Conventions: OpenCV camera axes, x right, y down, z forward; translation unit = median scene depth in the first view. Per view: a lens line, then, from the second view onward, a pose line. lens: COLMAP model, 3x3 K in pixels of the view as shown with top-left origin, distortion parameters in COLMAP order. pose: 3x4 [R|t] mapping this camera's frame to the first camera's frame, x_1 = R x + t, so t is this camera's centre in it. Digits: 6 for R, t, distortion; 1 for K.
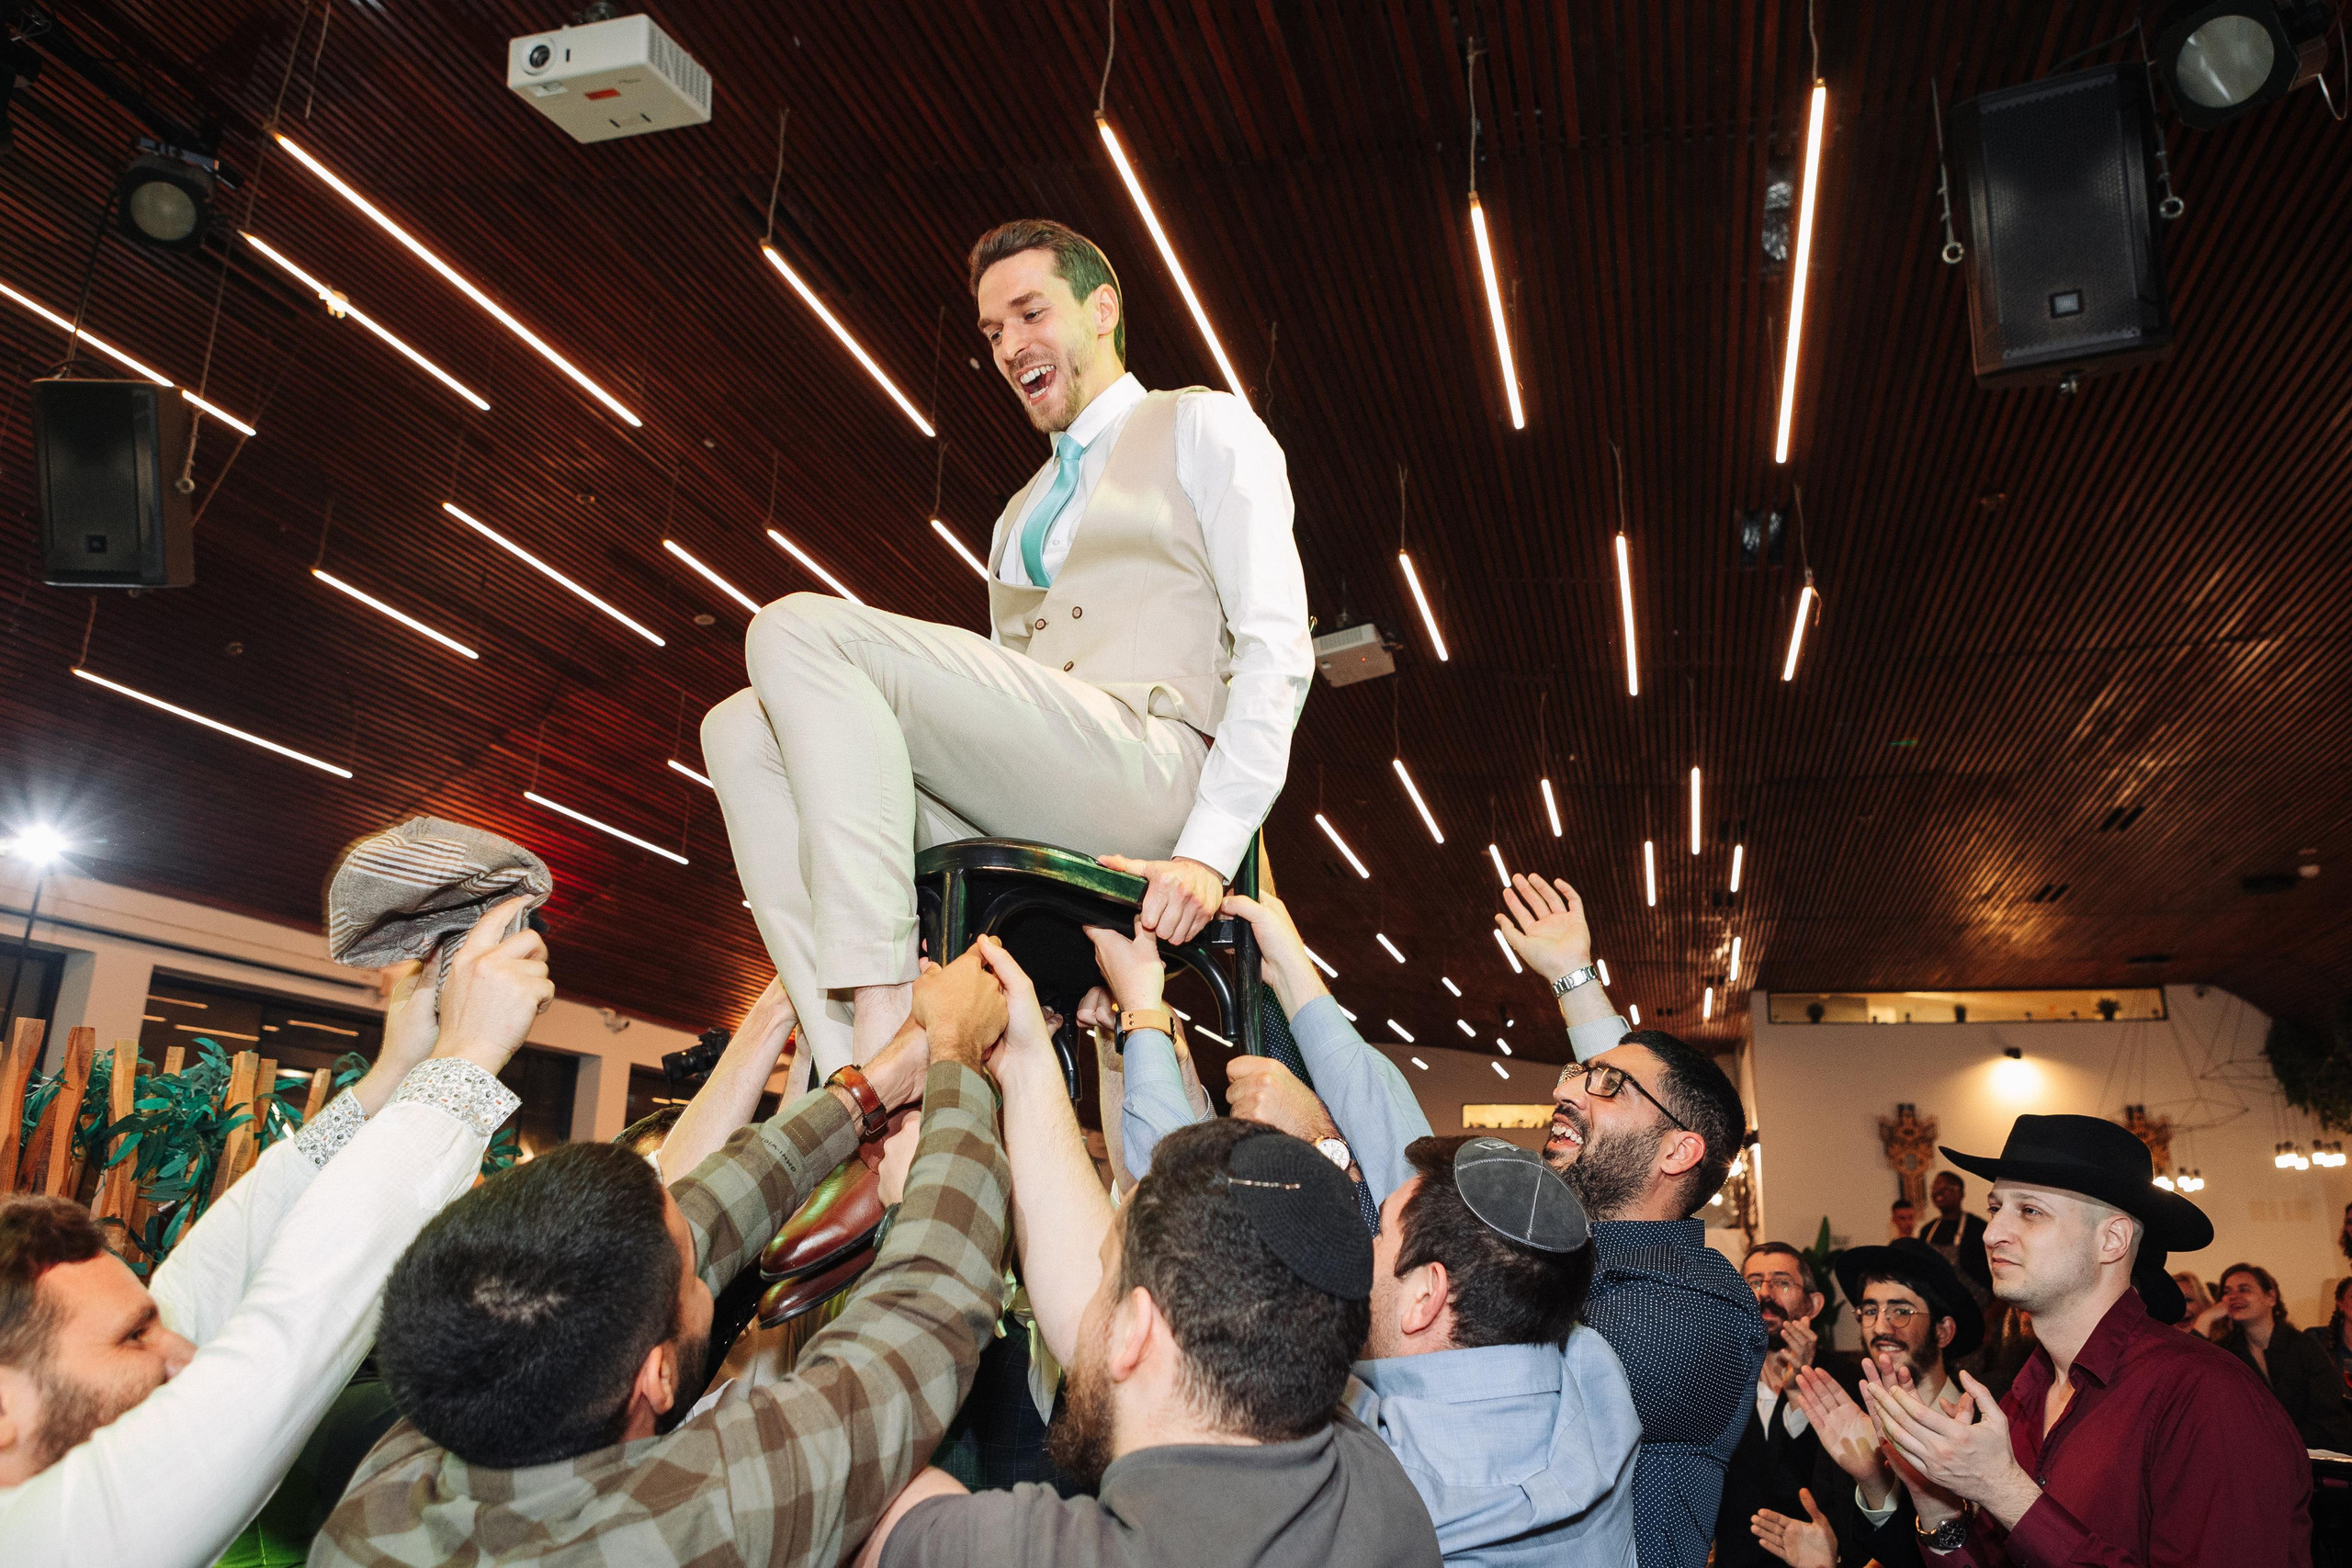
lens RADIAL K [[1640.7, 0, 1136.6], [0, 1640.7, 789.8], [0, 0, 1]] dist [-0.002508, -0.002005]
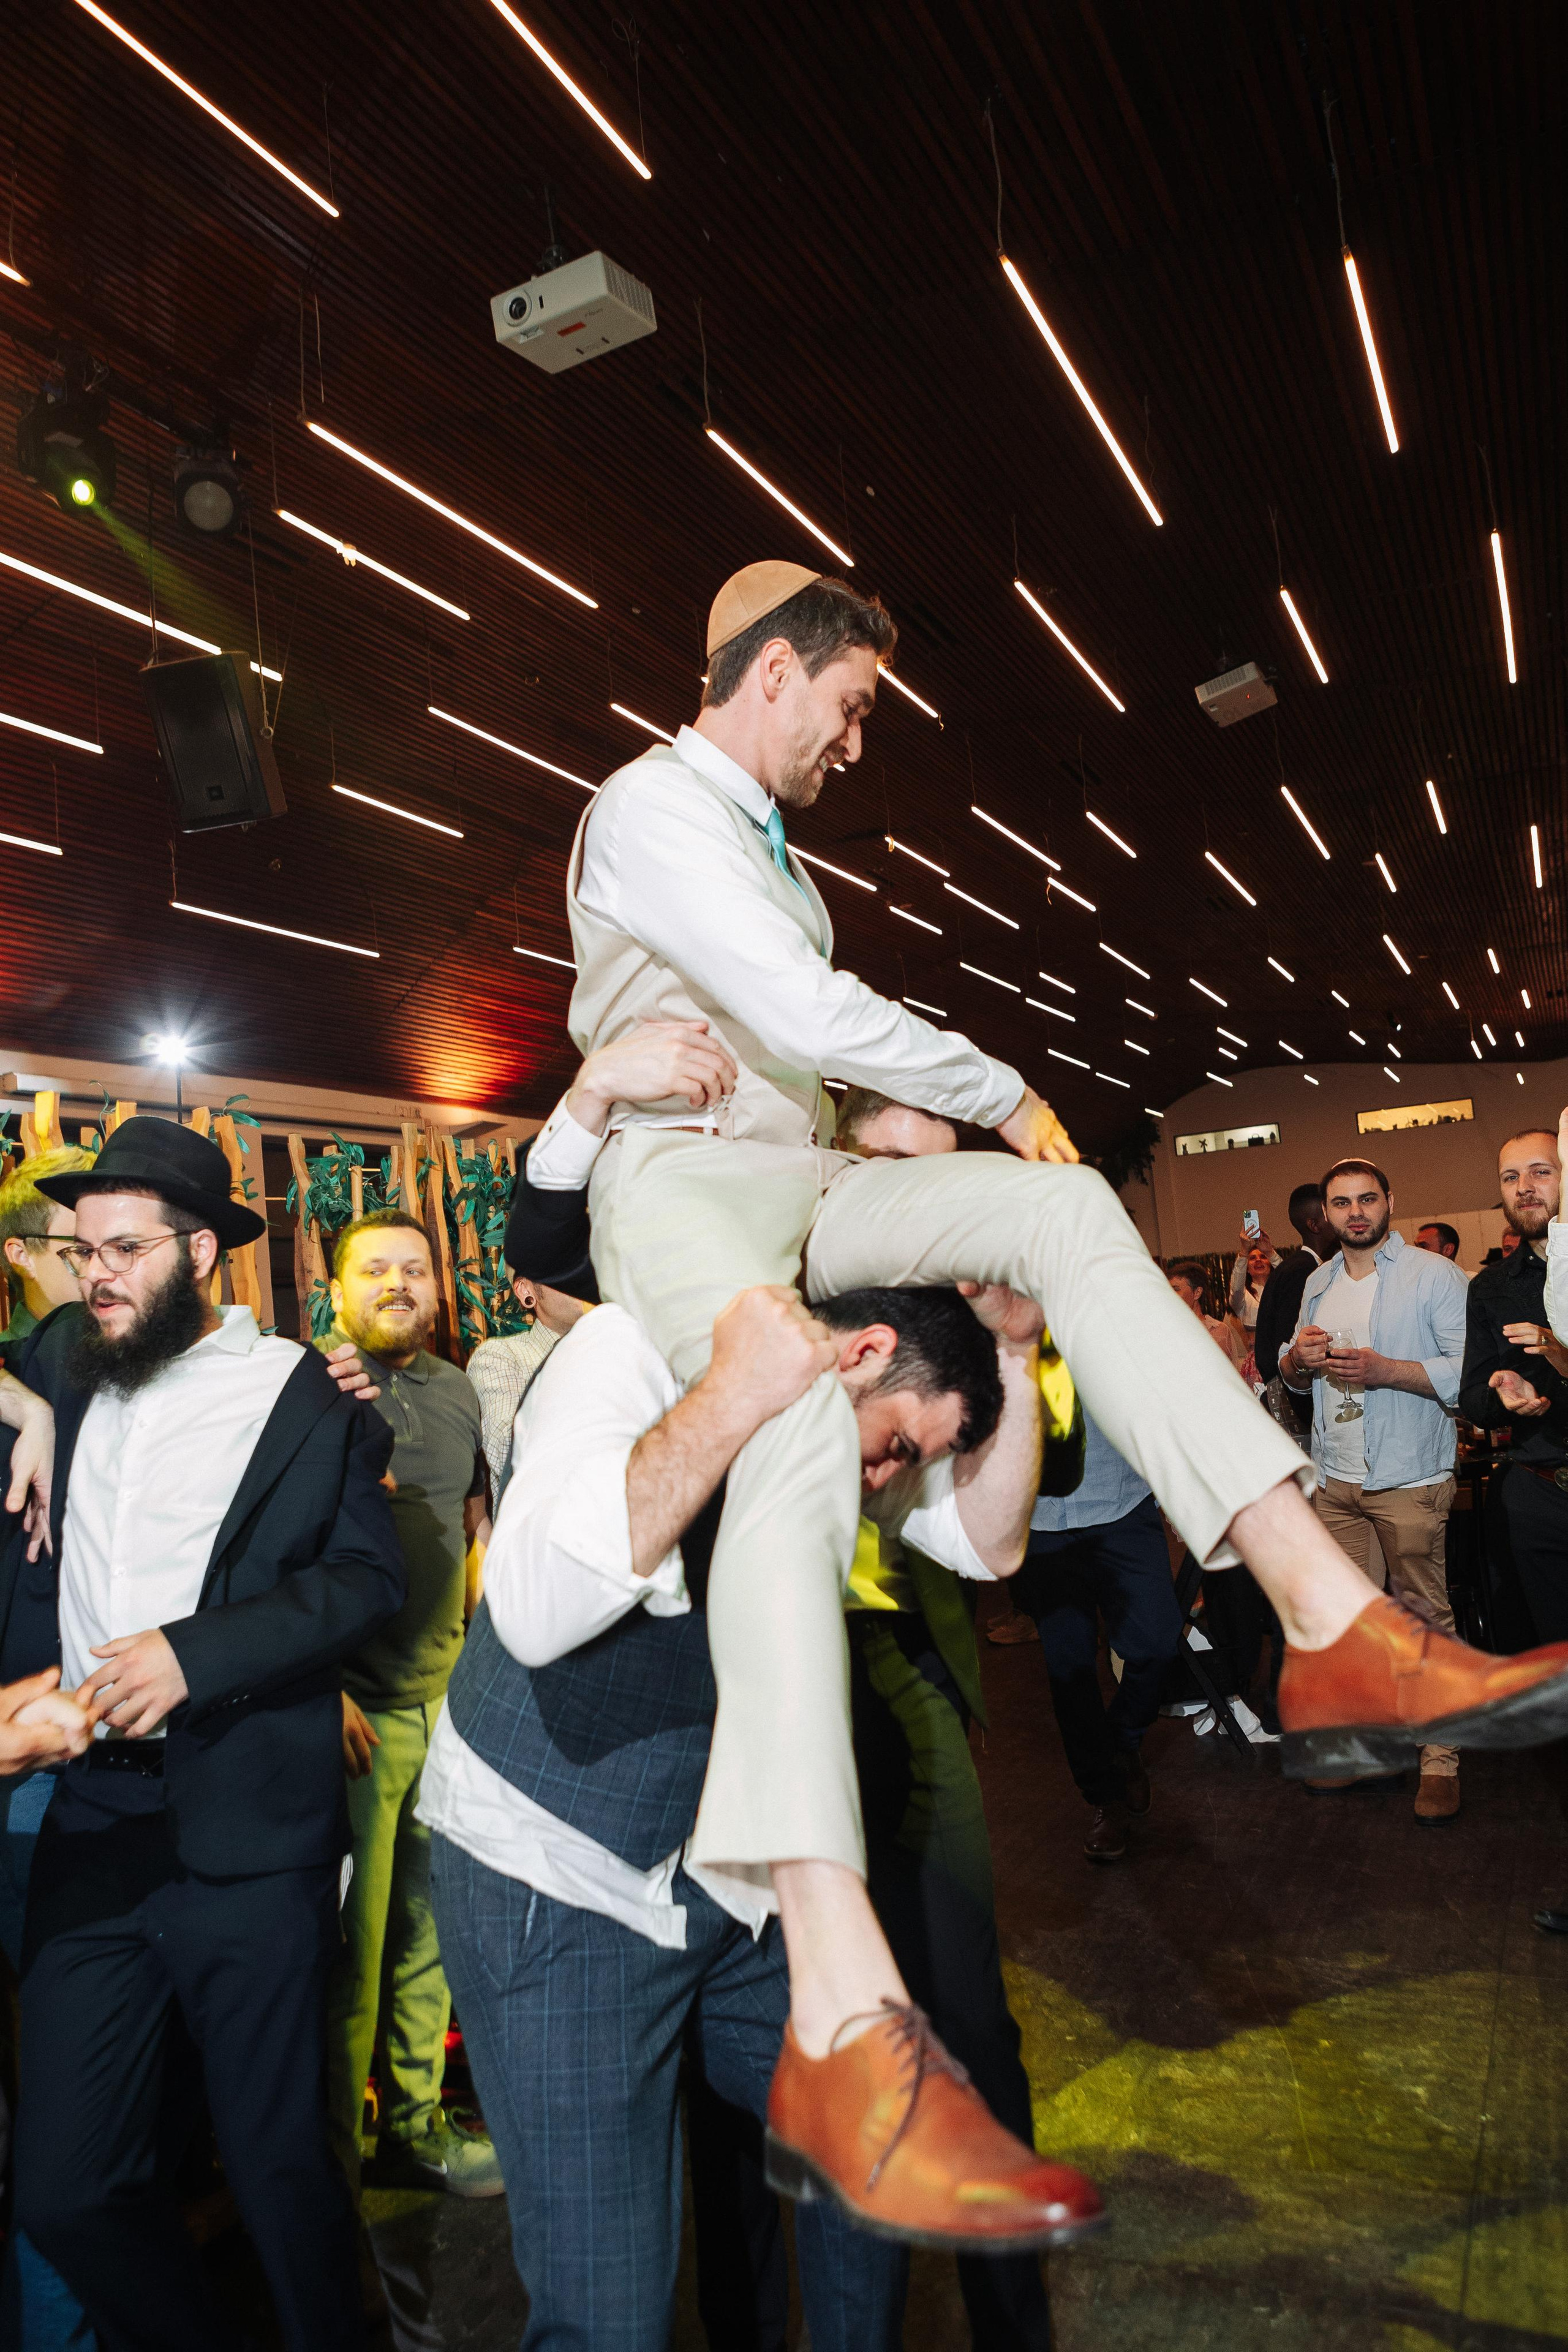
lens RADIAL K [[1564.6, 0, 744.5], [0, 1564.6, 1156.5], [0, 0, 1]] dist [-0.014720, -0.001717]
pose [[0.975628, -0.138253, -0.170397, -0.074950], [0.165082, 0.974040, 0.154899, 0.001820], [0.144558, -0.179253, 0.973124, -0.140466]]
